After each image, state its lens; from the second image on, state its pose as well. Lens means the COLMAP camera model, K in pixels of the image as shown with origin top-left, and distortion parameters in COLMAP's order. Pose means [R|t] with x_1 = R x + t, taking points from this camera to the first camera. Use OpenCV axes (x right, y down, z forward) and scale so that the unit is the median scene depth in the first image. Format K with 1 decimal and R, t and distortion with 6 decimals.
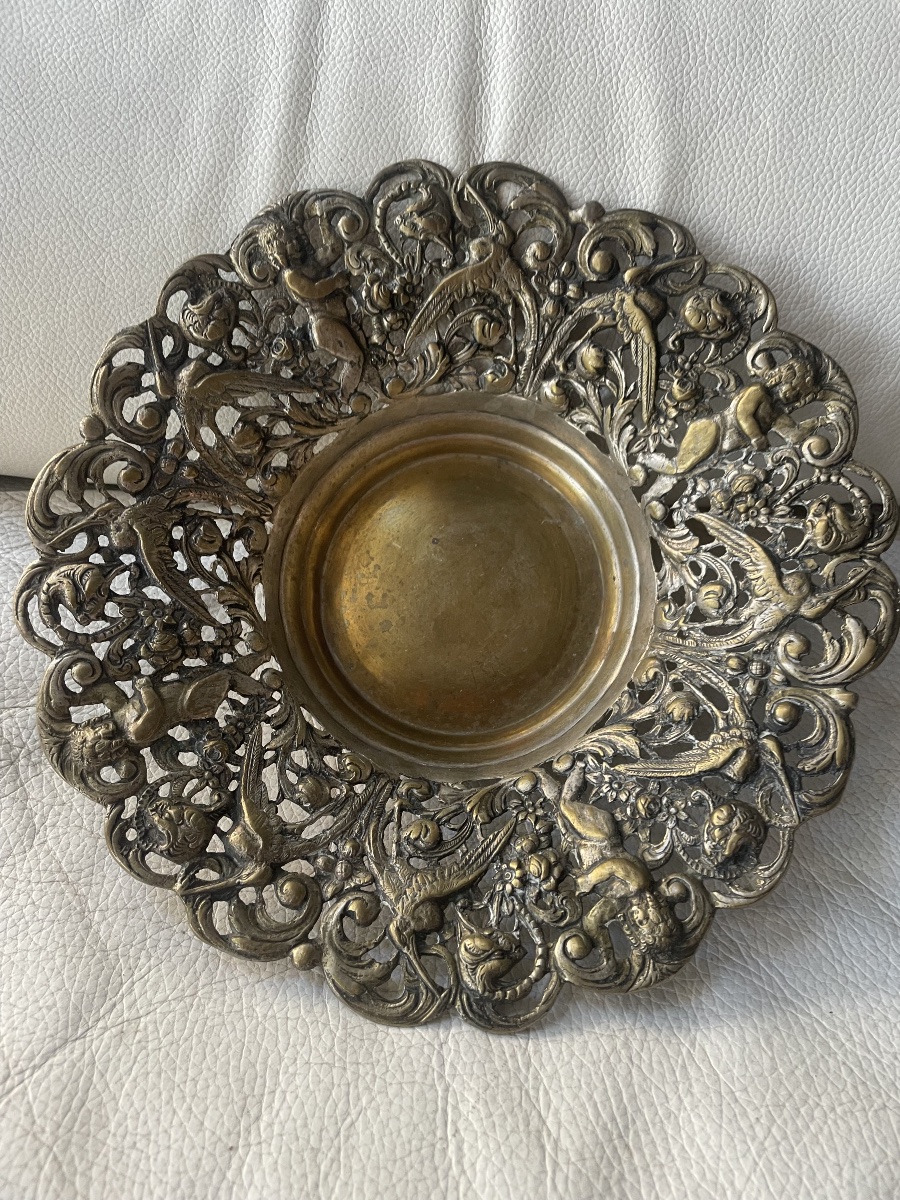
lens RADIAL K [[887.7, 0, 469.6], [0, 887.7, 600.2], [0, 0, 1]] dist [0.026415, -0.061075]
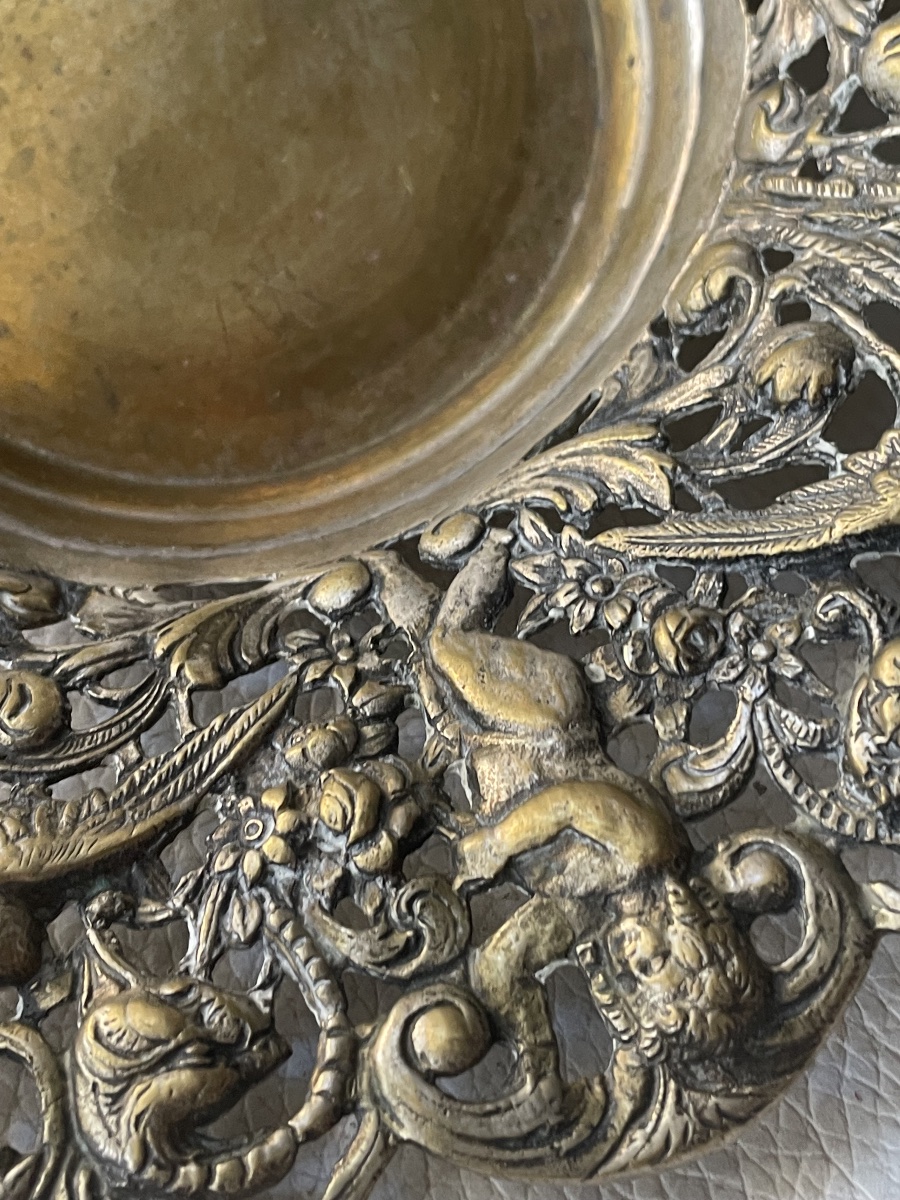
lens RADIAL K [[1826.5, 0, 455.5], [0, 1826.5, 559.3], [0, 0, 1]] dist [0.069736, 0.000000]
pose [[0.998553, 0.039204, 0.036820, 0.087295], [-0.040039, 0.998952, 0.022199, 0.188833], [-0.035911, -0.023641, 0.999075, 0.318029]]
